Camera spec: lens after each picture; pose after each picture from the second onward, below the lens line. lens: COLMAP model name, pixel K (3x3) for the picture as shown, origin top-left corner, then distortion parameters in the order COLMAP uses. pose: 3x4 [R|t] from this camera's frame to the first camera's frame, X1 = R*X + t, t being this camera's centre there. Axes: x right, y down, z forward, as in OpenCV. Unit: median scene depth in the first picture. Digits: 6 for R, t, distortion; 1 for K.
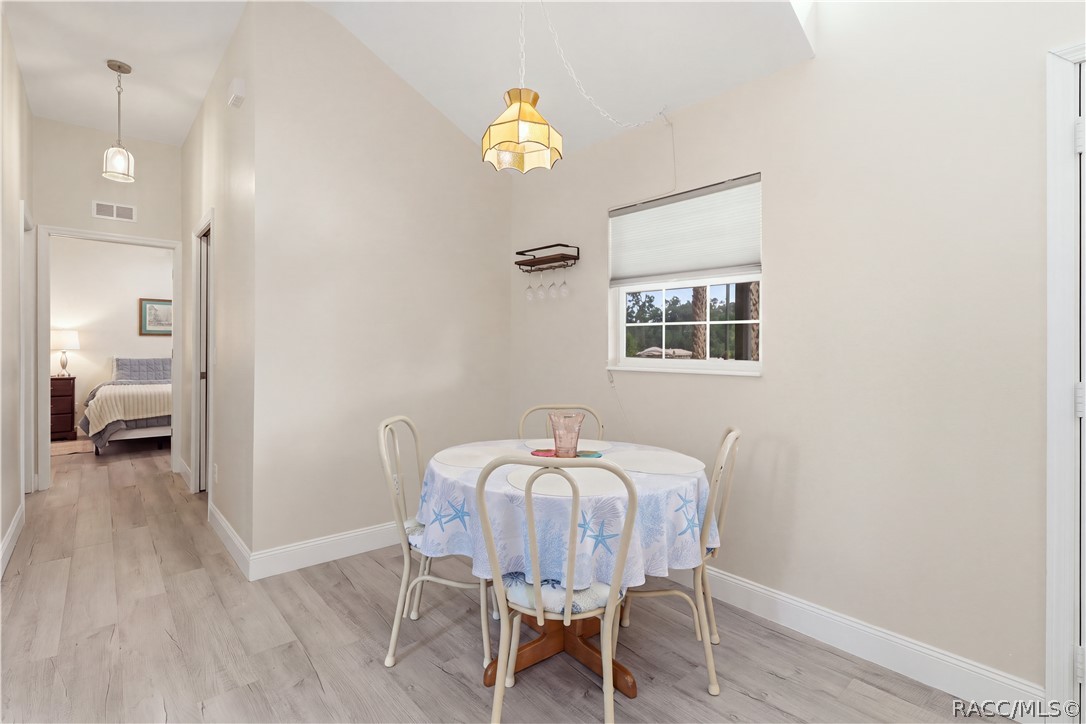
lens RADIAL K [[531.4, 0, 546.2], [0, 531.4, 337.7], [0, 0, 1]] dist [-0.001391, 0.000020]
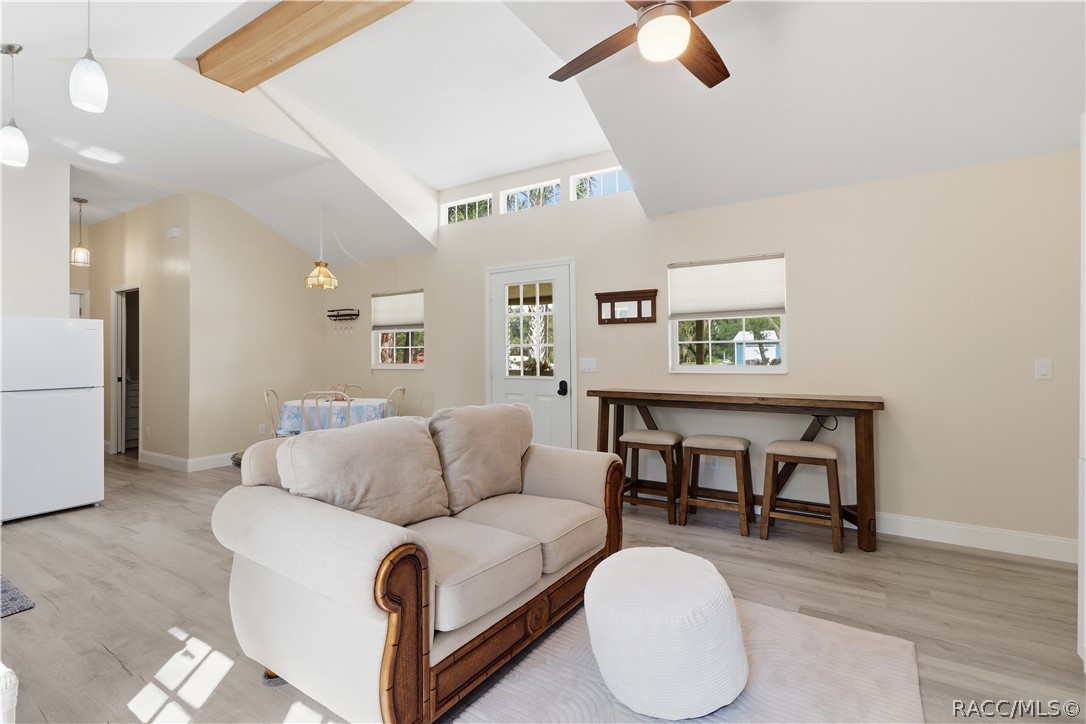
lens RADIAL K [[524.4, 0, 541.6], [0, 524.4, 346.5], [0, 0, 1]] dist [-0.000710, 0.000144]
pose [[0.963790, -0.009690, 0.266486, 0.214867], [0.010187, 0.999948, -0.000481, -0.021318], [-0.266467, 0.003178, 0.963839, -1.235893]]
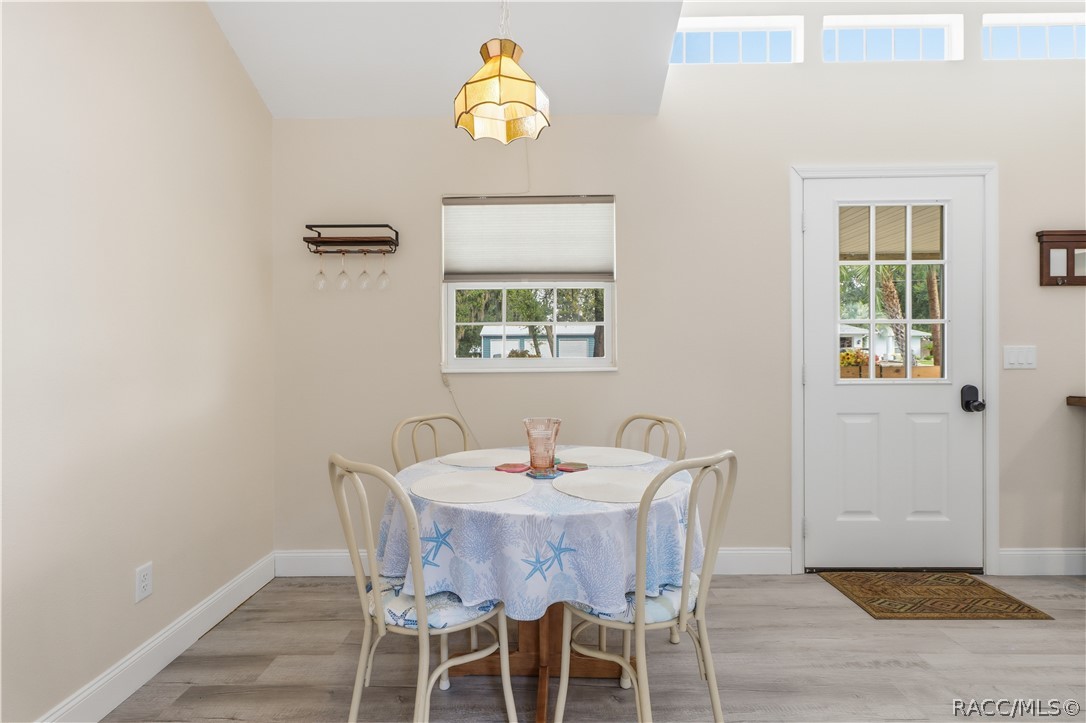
lens RADIAL K [[524.4, 0, 541.6], [0, 524.4, 346.0], [0, 0, 1]] dist [-0.000710, 0.000144]
pose [[0.655774, -0.011177, 0.754874, -0.449423], [0.003016, 0.999921, 0.012185, 0.003989], [-0.754951, -0.005714, 0.655756, 0.286252]]
